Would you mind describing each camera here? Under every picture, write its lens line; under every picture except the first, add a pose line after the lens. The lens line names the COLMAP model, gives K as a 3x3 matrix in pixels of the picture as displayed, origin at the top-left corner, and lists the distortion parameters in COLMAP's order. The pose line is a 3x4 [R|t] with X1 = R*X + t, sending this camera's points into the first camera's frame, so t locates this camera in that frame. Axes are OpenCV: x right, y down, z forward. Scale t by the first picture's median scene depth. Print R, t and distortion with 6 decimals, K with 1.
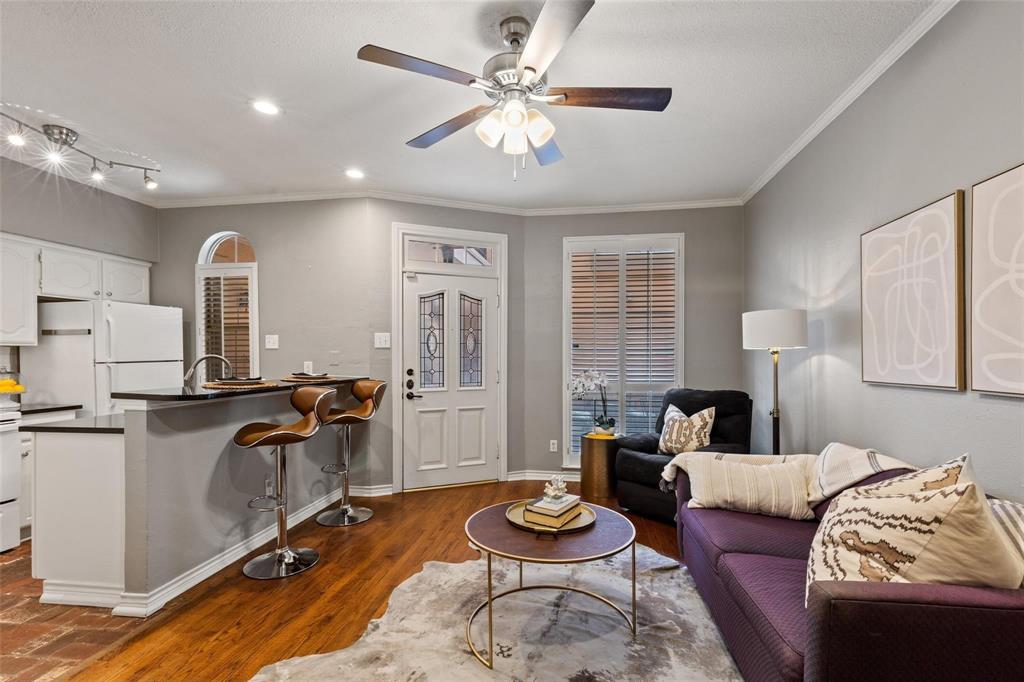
lens RADIAL K [[463.9, 0, 515.8], [0, 463.9, 352.8], [0, 0, 1]] dist [0.004931, -0.000954]
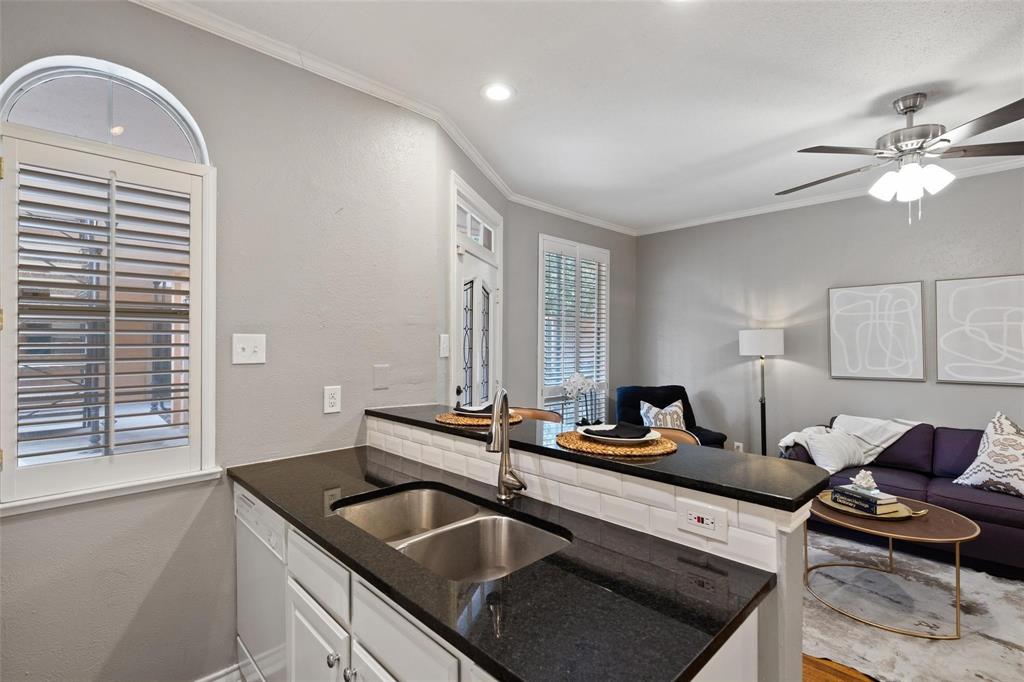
lens RADIAL K [[463.9, 0, 523.3], [0, 463.9, 337.8], [0, 0, 1]] dist [0.004931, -0.000954]
pose [[0.608561, 0.011232, 0.793428, -0.859172], [-0.007443, 0.999937, -0.008447, -0.038097], [-0.793472, -0.000765, 0.608606, 0.592639]]
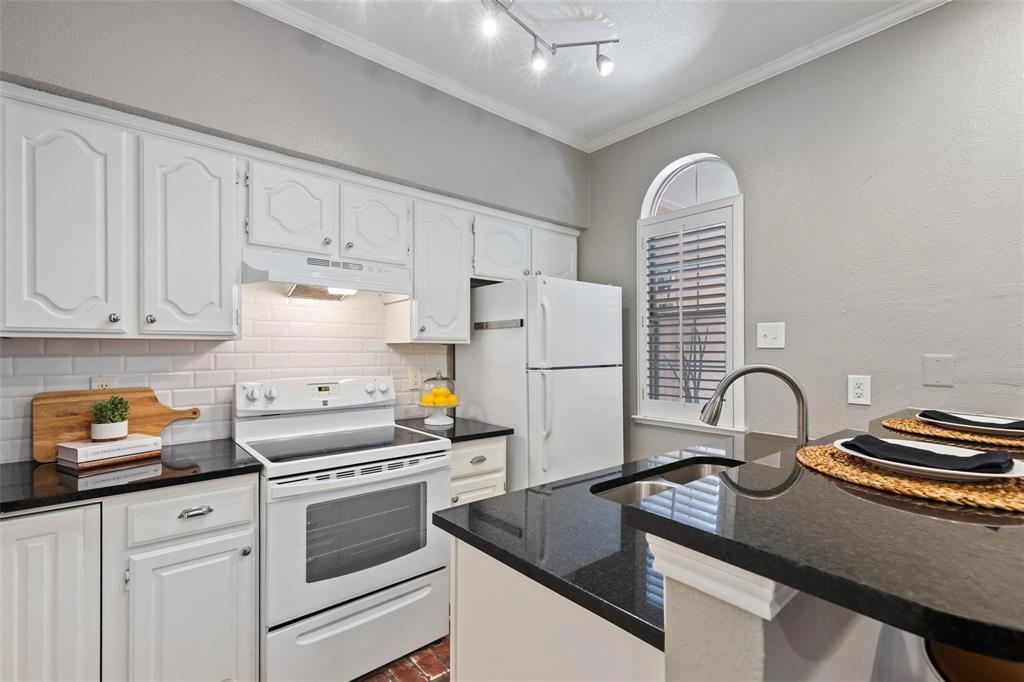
lens RADIAL K [[463.9, 0, 506.6], [0, 463.9, 347.0], [0, 0, 1]] dist [0.004931, -0.000954]
pose [[0.745077, 0.003591, -0.666969, -0.464960], [-0.006067, 0.999981, -0.001393, -0.008525], [0.666951, 0.005085, 0.745084, 0.463142]]
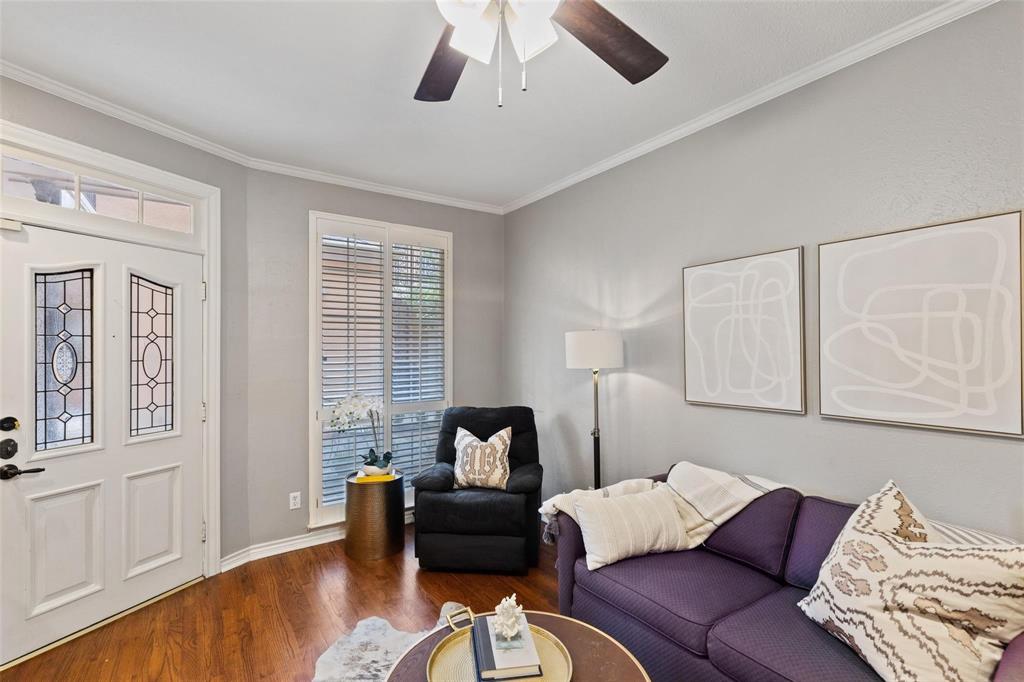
lens RADIAL K [[463.9, 0, 514.7], [0, 463.9, 341.8], [0, 0, 1]] dist [0.004931, -0.000954]
pose [[0.732672, 0.000963, 0.680581, -0.203867], [0.000976, 0.999996, -0.002465, -0.052429], [-0.680581, 0.002470, 0.732669, 0.325180]]
